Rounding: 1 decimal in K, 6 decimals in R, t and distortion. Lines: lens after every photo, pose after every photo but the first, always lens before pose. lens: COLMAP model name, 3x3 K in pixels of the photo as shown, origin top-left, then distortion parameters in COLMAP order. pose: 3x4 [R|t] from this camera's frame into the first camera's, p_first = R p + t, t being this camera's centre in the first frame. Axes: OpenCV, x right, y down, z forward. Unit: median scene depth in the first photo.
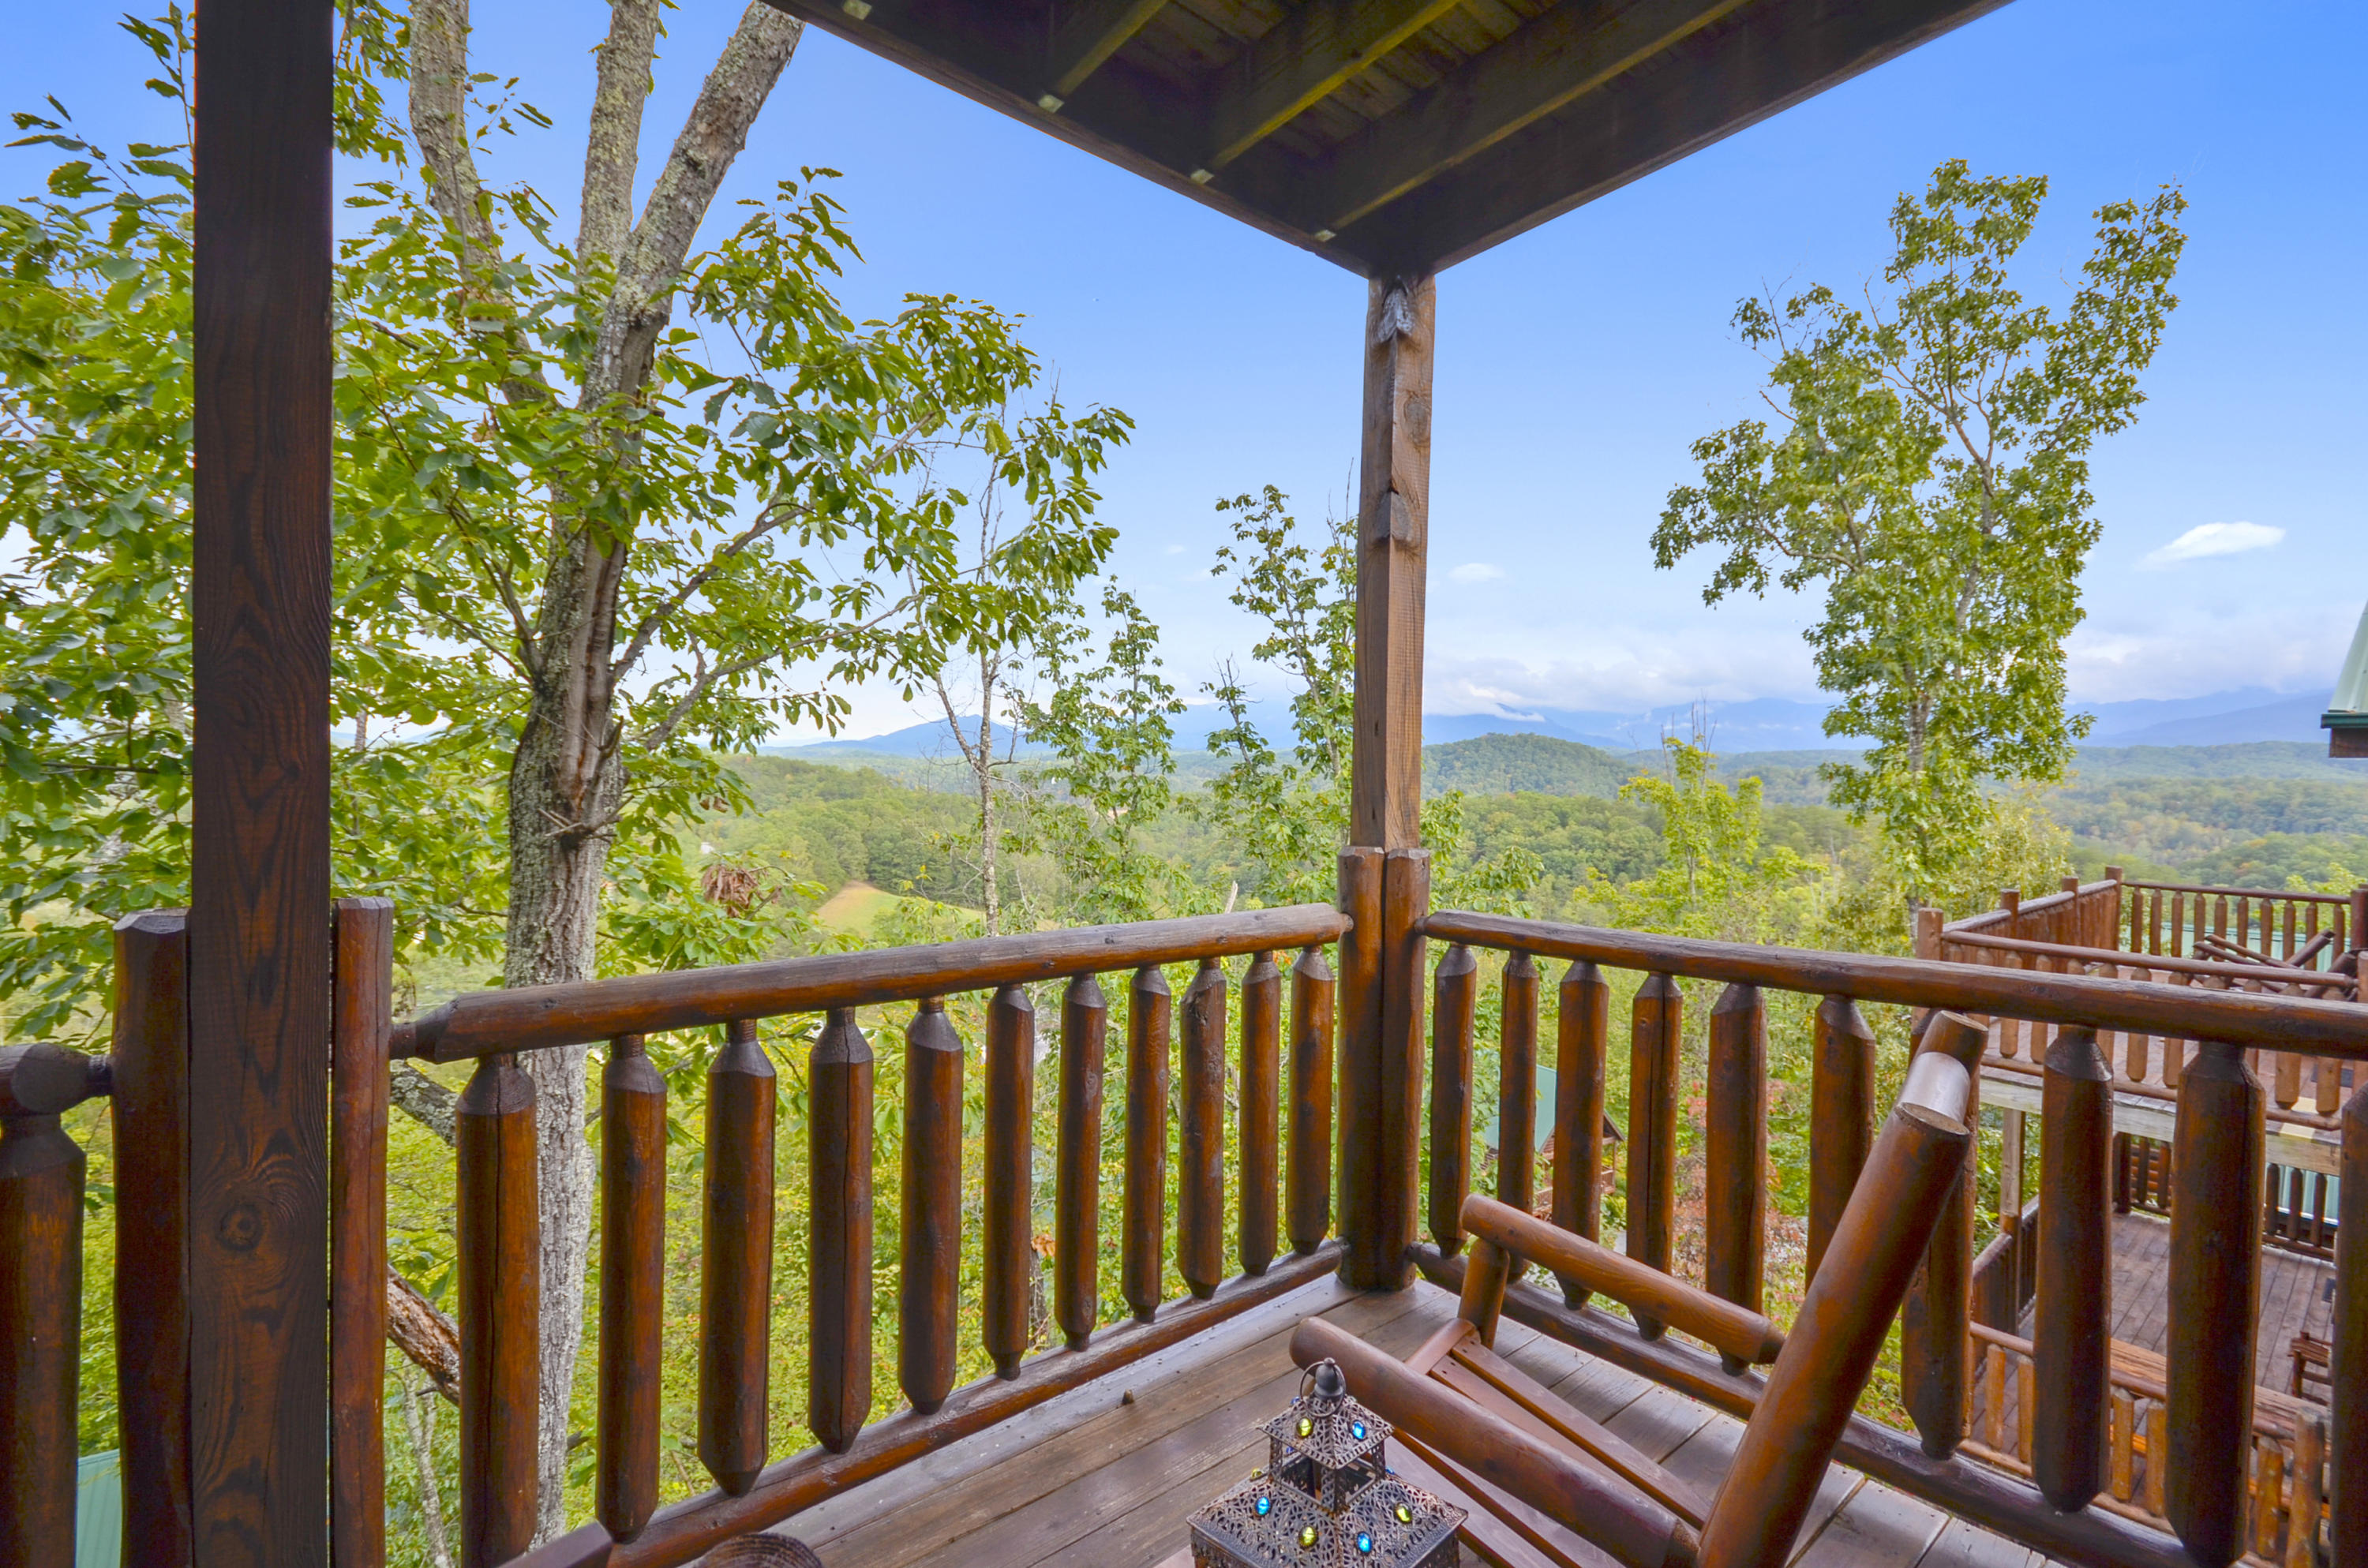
lens RADIAL K [[1060.8, 0, 1197.6], [0, 1060.8, 787.2], [0, 0, 1]] dist [-0.000321, 0.002732]
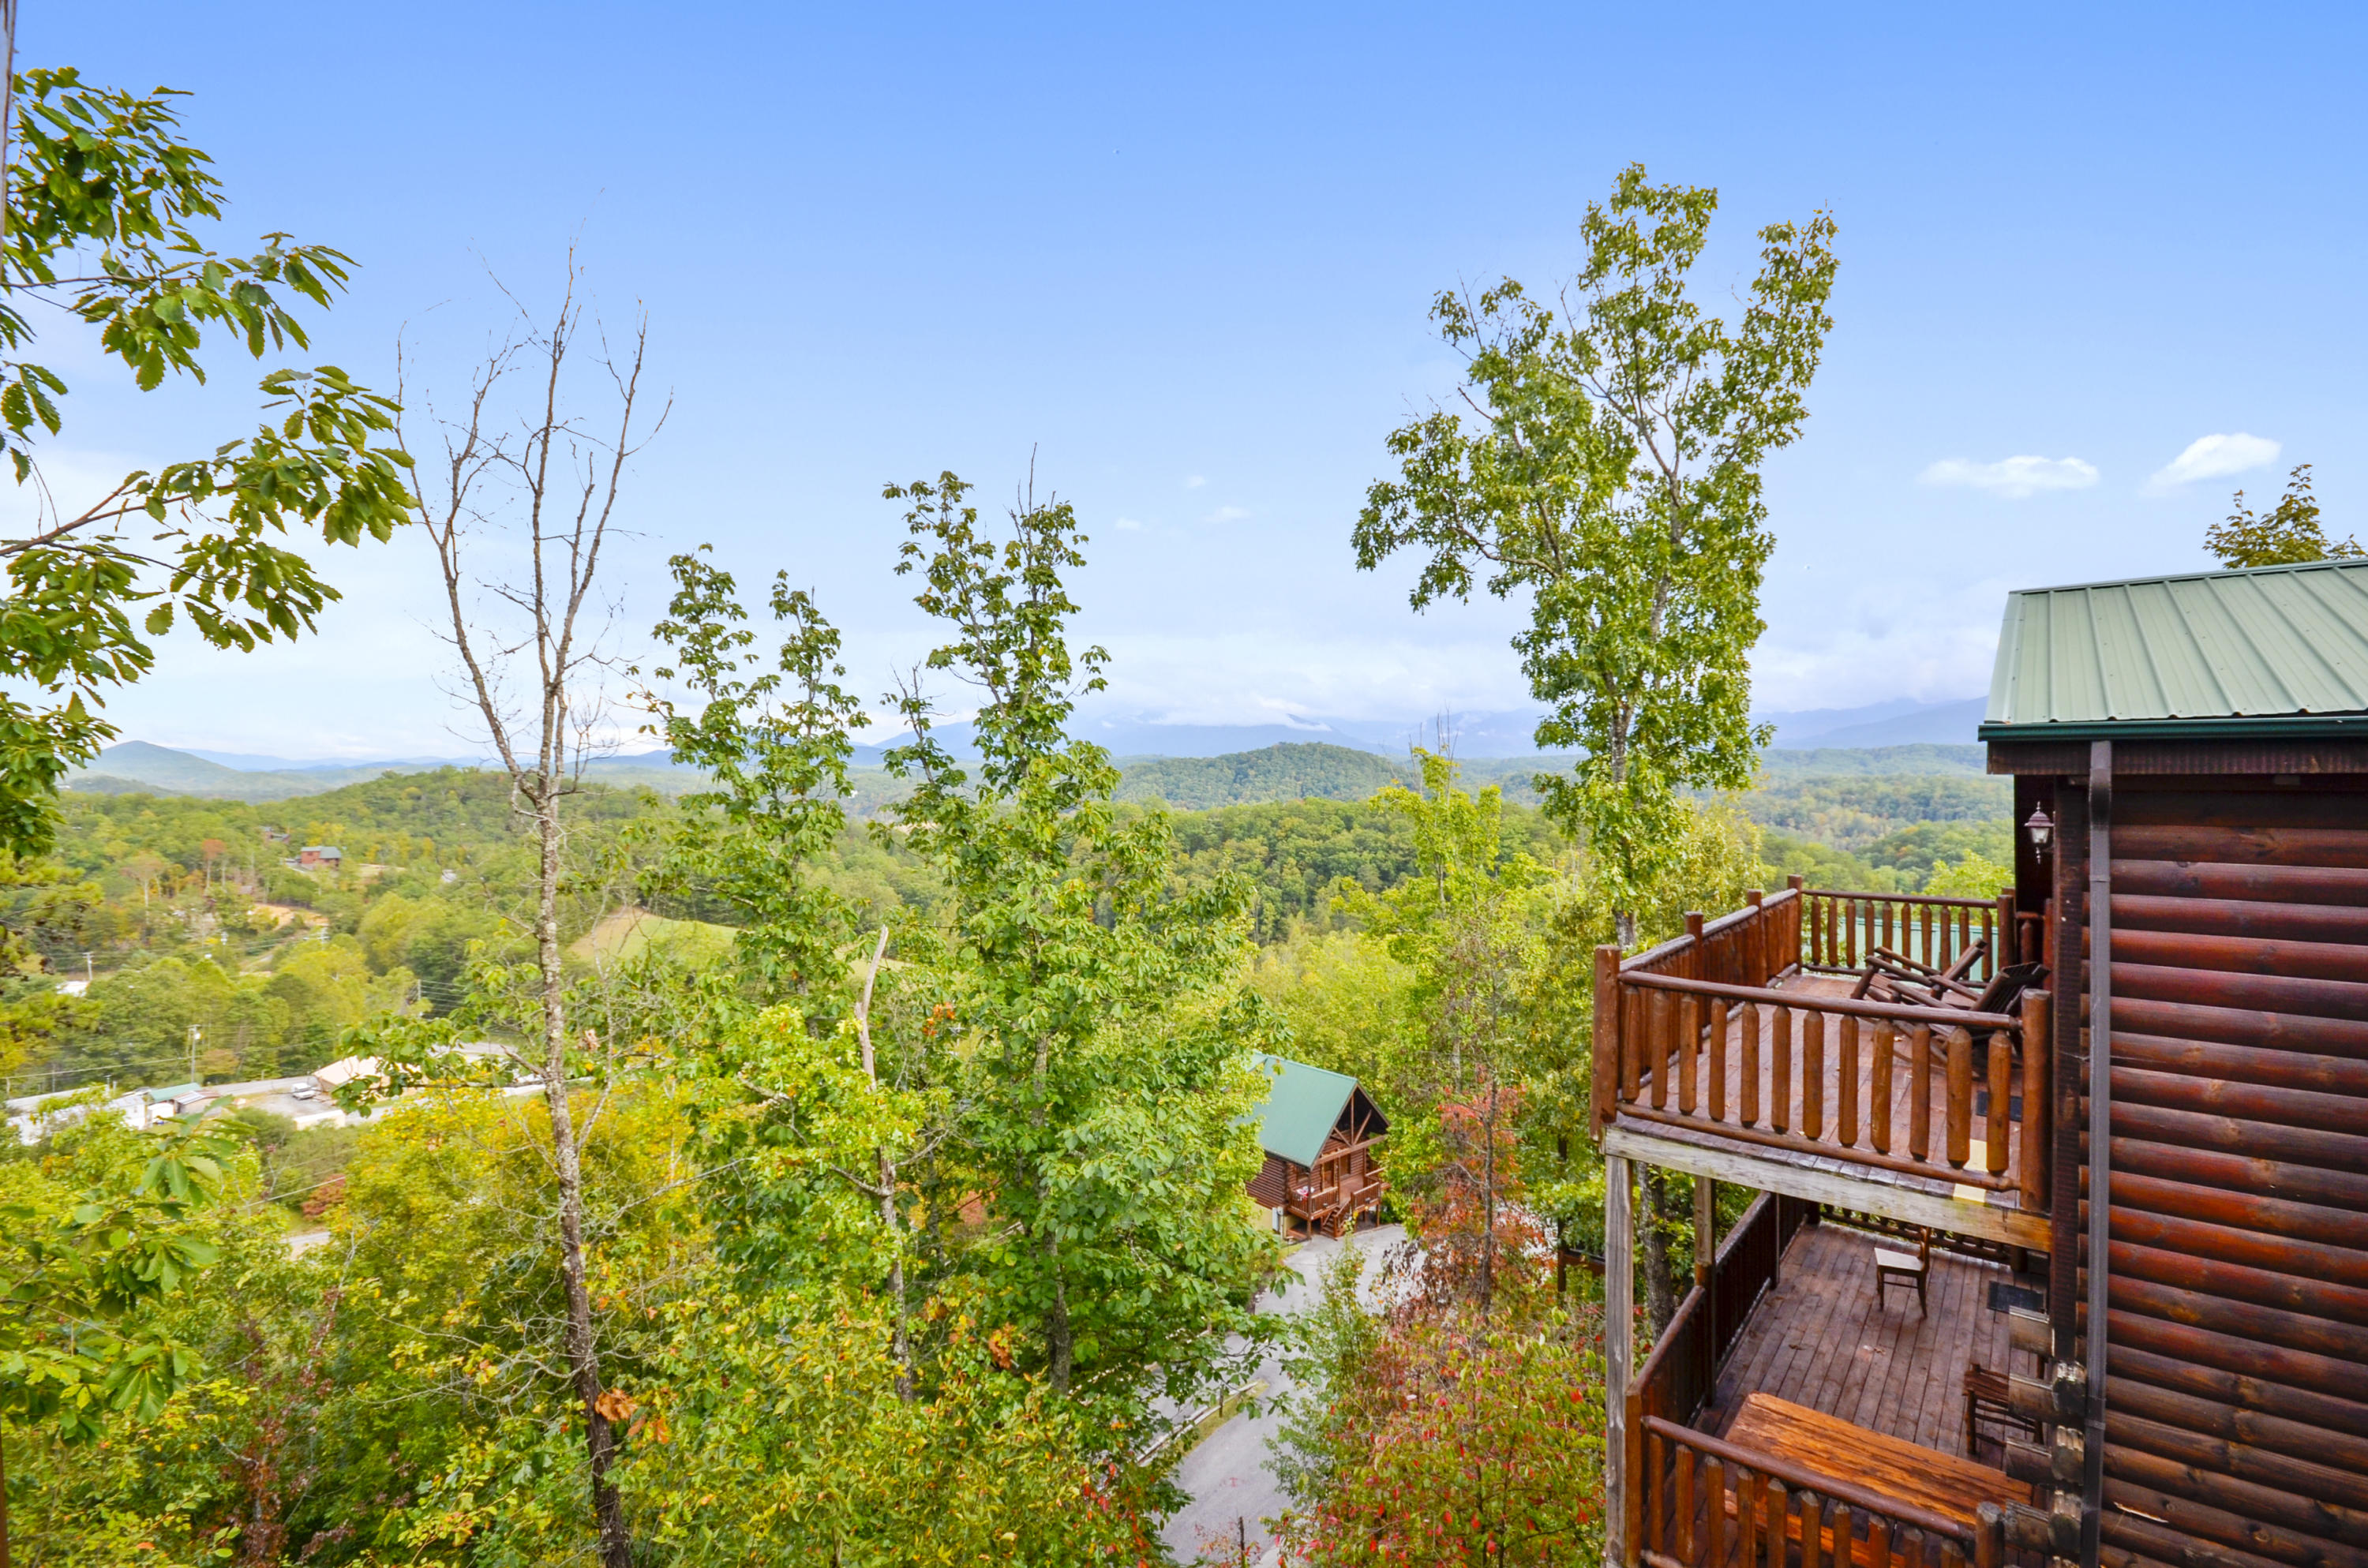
lens RADIAL K [[1060.8, 0, 1191.8], [0, 1060.8, 778.8], [0, 0, 1]] dist [-0.000321, 0.002732]
pose [[0.982041, -0.016039, 0.187985, 0.105260], [0.019588, 0.999663, -0.017036, -0.009270], [-0.187648, 0.020412, 0.982024, 0.109697]]
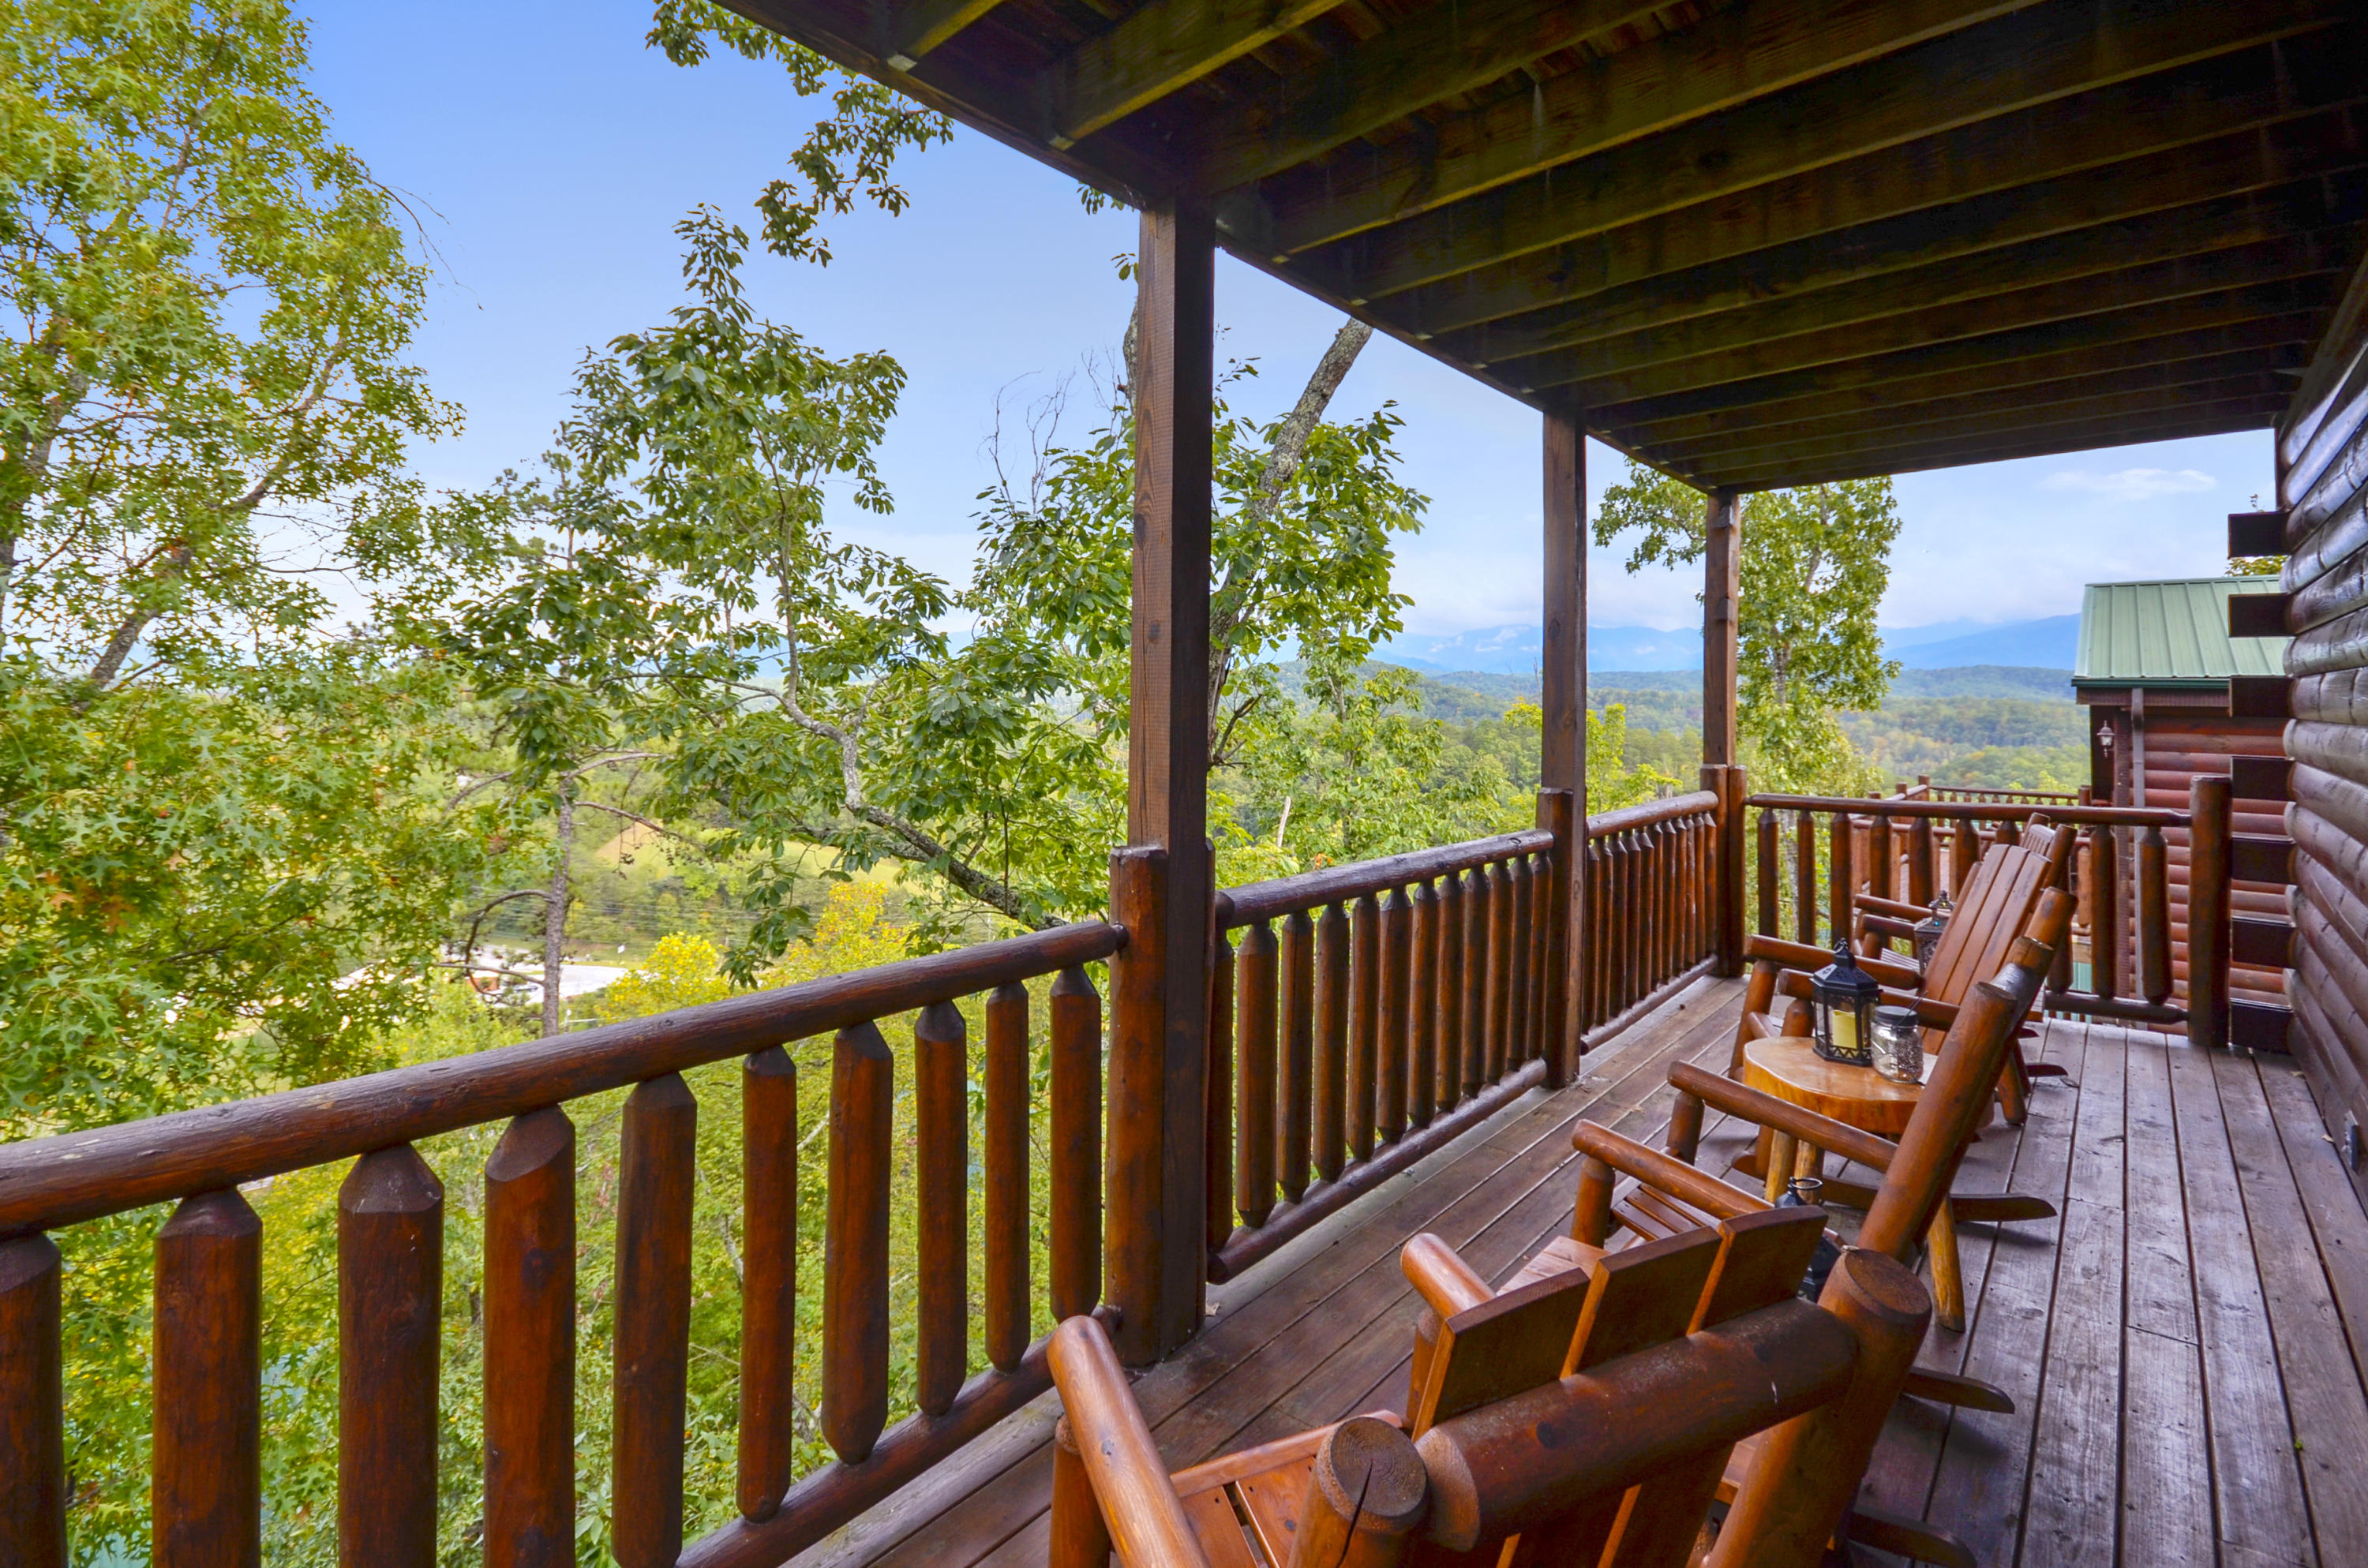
lens RADIAL K [[1060.8, 0, 1211.7], [0, 1060.8, 654.0], [0, 0, 1]] dist [-0.000321, 0.002732]
pose [[0.987231, 0.004852, 0.159219, -0.224616], [0.003543, 0.998620, -0.052399, -0.010585], [-0.159254, 0.052294, 0.985852, -0.177953]]
